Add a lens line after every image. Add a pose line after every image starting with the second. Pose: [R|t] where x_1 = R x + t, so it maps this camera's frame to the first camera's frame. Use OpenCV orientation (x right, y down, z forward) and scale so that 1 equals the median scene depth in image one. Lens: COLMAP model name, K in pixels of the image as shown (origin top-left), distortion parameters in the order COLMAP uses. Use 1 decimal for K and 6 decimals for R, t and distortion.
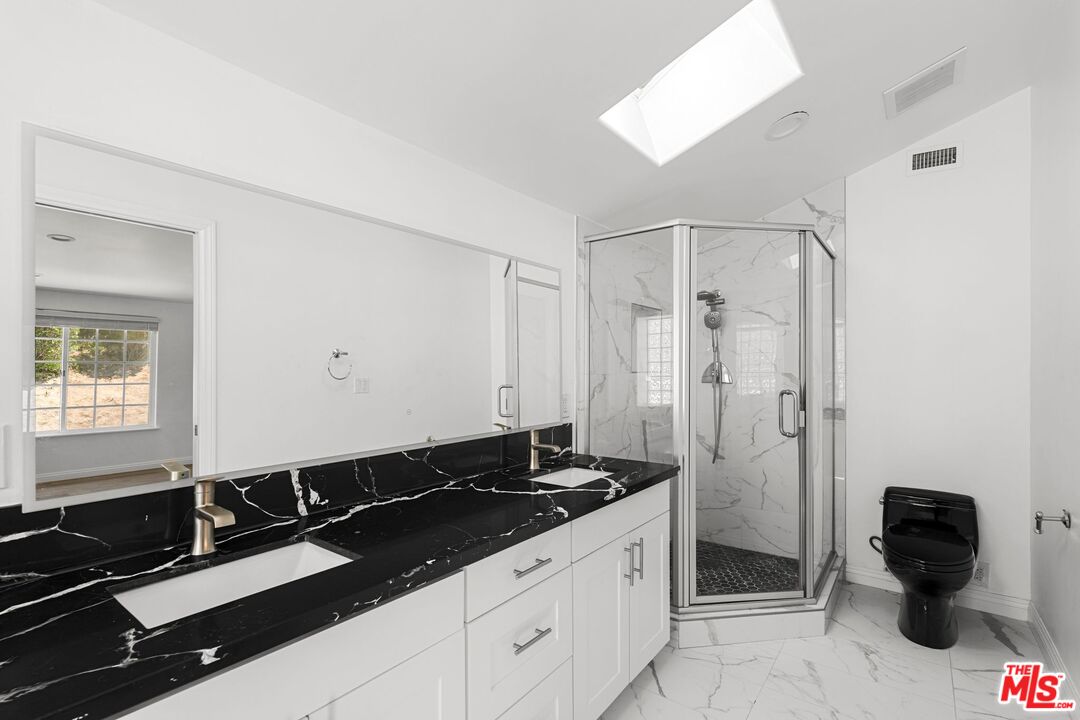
lens RADIAL K [[499.4, 0, 543.8], [0, 499.4, 366.5], [0, 0, 1]] dist [-0.000402, 0.000832]
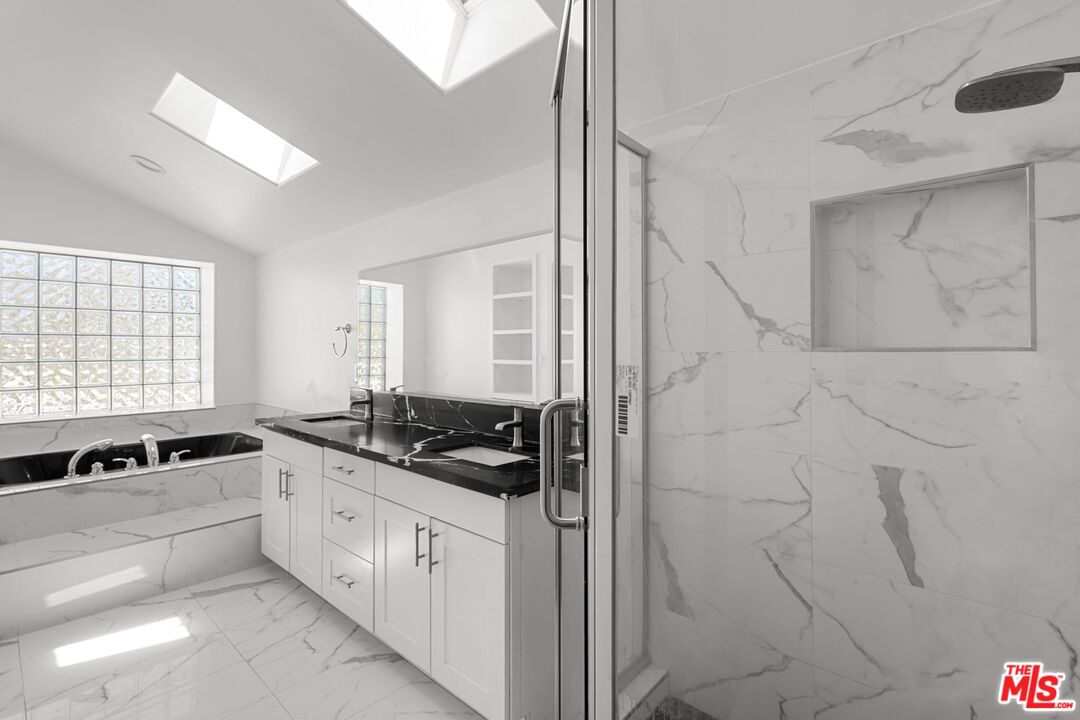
lens RADIAL K [[499.4, 0, 540.9], [0, 499.4, 350.8], [0, 0, 1]] dist [-0.000402, 0.000832]
pose [[-0.088722, 0.004408, -0.996047, 1.407027], [0.004580, 0.999981, 0.004017, 0.019747], [0.996046, -0.004205, -0.088741, 1.667555]]
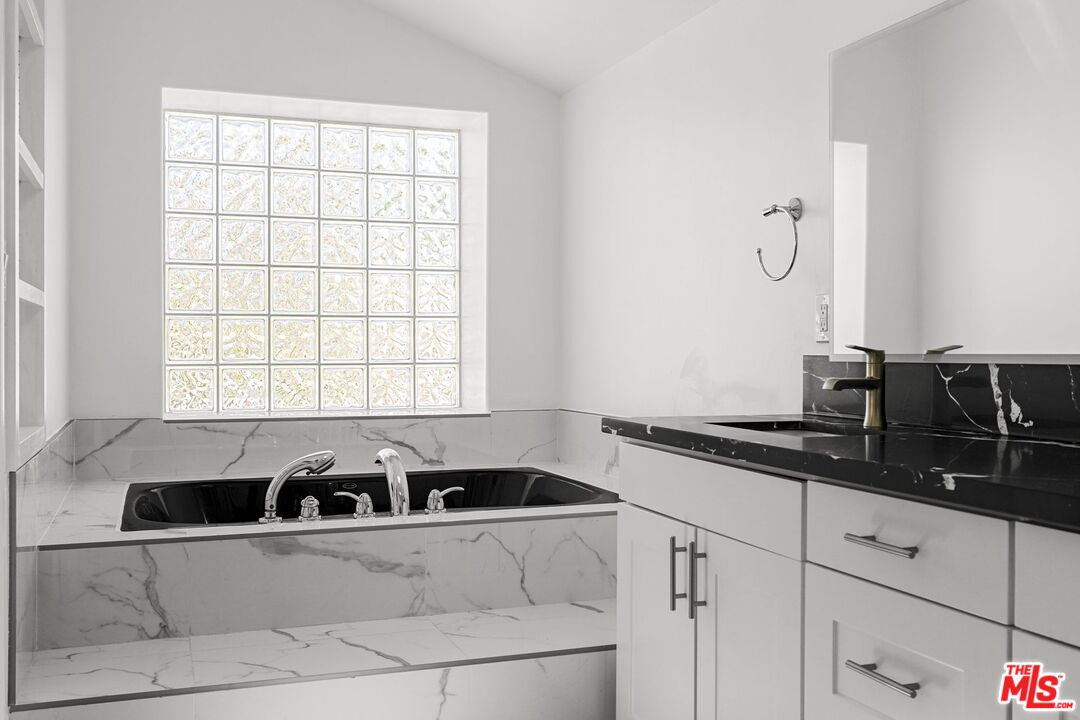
lens RADIAL K [[1057.6, 0, 537.3], [0, 1057.6, 358.7], [0, 0, 1]] dist [-0.013409, 0.000000]
pose [[-0.544227, 0.007654, -0.838903, 1.079707], [0.004312, 0.999971, 0.006326, 0.179519], [0.838927, -0.000175, -0.544244, 1.237468]]
